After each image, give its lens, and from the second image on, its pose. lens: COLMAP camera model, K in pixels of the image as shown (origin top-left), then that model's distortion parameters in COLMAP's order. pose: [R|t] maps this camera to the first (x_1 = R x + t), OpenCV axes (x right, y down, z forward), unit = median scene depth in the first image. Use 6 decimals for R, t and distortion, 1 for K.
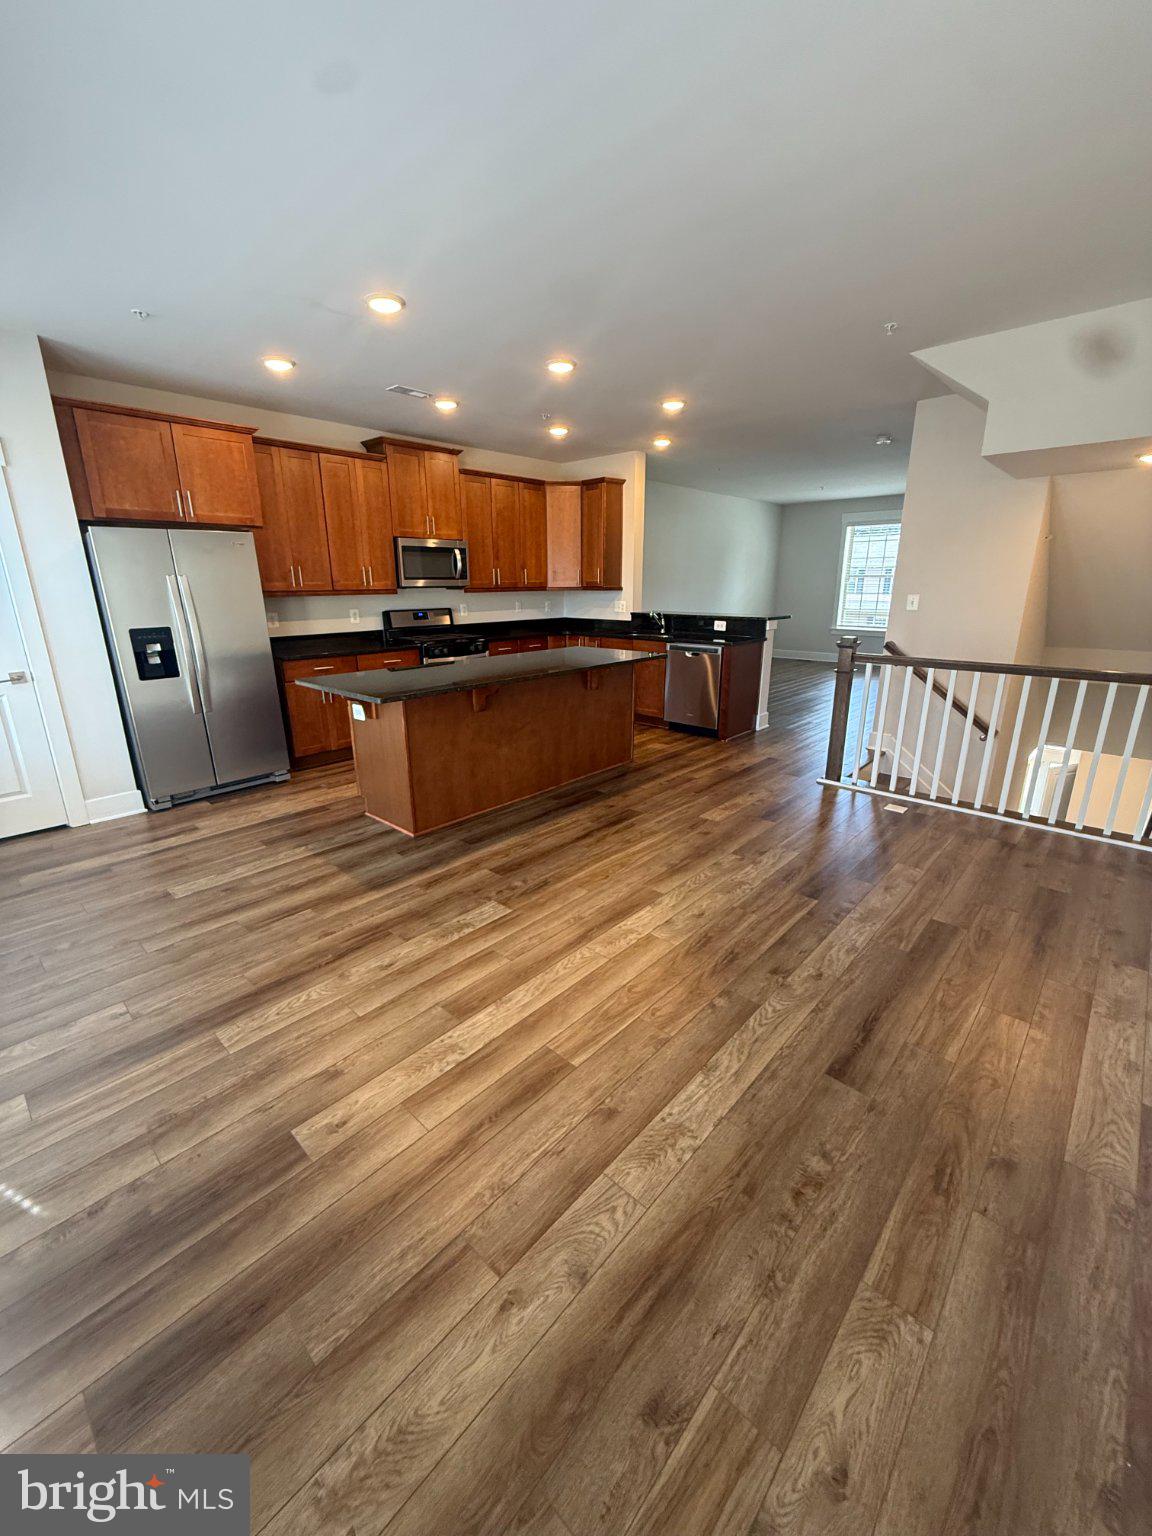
lens RADIAL K [[613.3, 0, 576.0], [0, 613.3, 768.0], [0, 0, 1]] dist [0.008393, -0.000080]
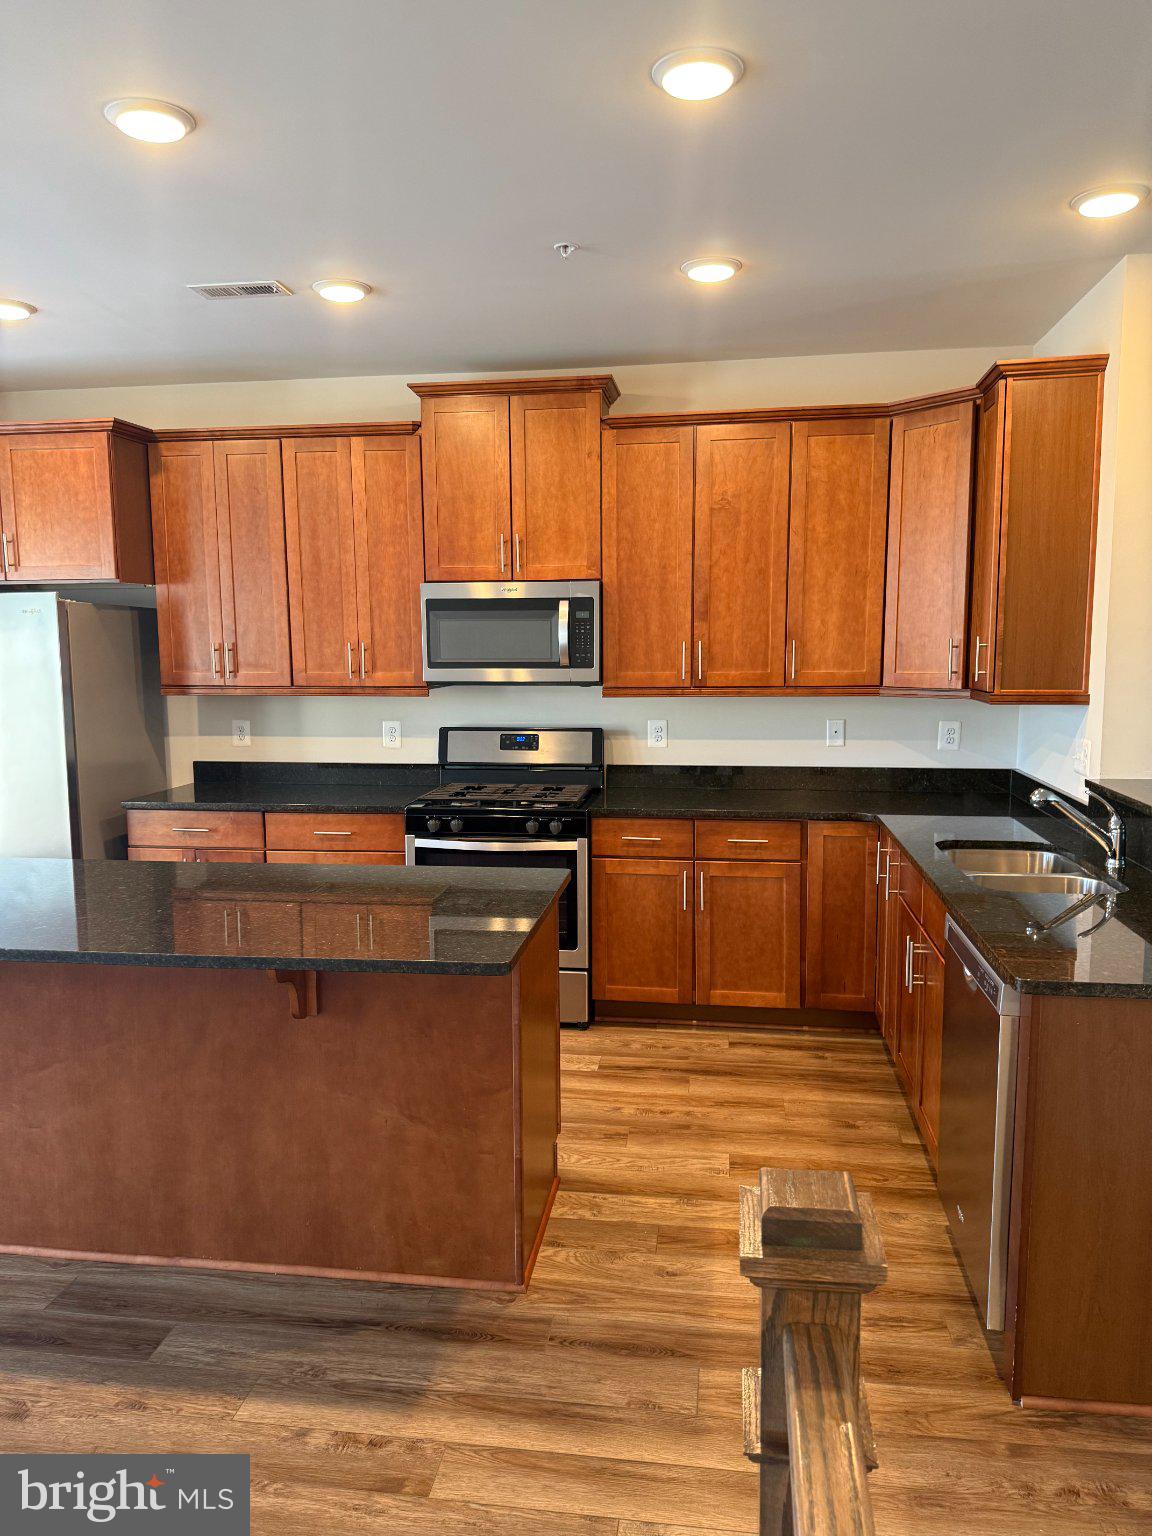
lens RADIAL K [[1072.4, 0, 573.8], [0, 1072.4, 785.3], [0, 0, 1]] dist [0.128679, -0.158933]
pose [[0.564455, 0.111917, -0.817842, 0.443281], [-0.237536, 0.970881, -0.031082, -0.205303], [0.790549, 0.211811, 0.574603, 0.590346]]
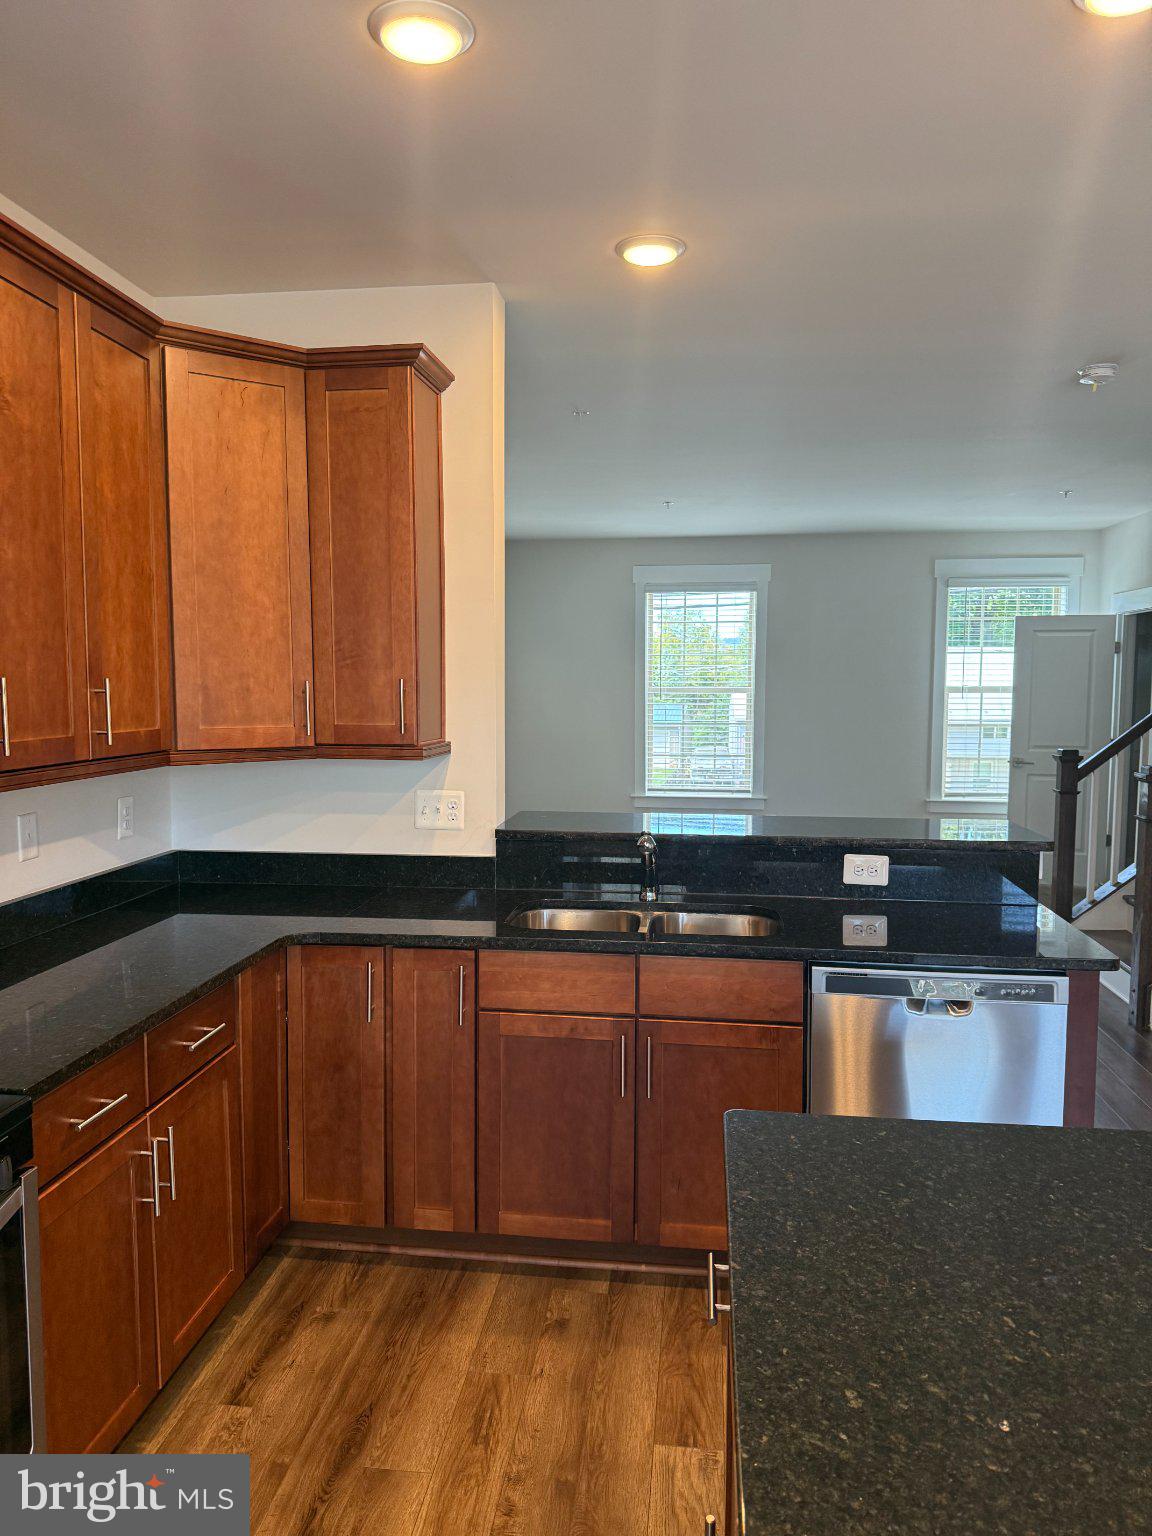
lens RADIAL K [[1072.4, 0, 573.8], [0, 1072.4, 785.3], [0, 0, 1]] dist [0.128679, -0.158933]
pose [[0.816566, -0.047971, 0.575255, -0.191494], [0.159677, 0.976427, -0.145235, -0.229441], [-0.554728, 0.210449, 0.804977, 0.679654]]
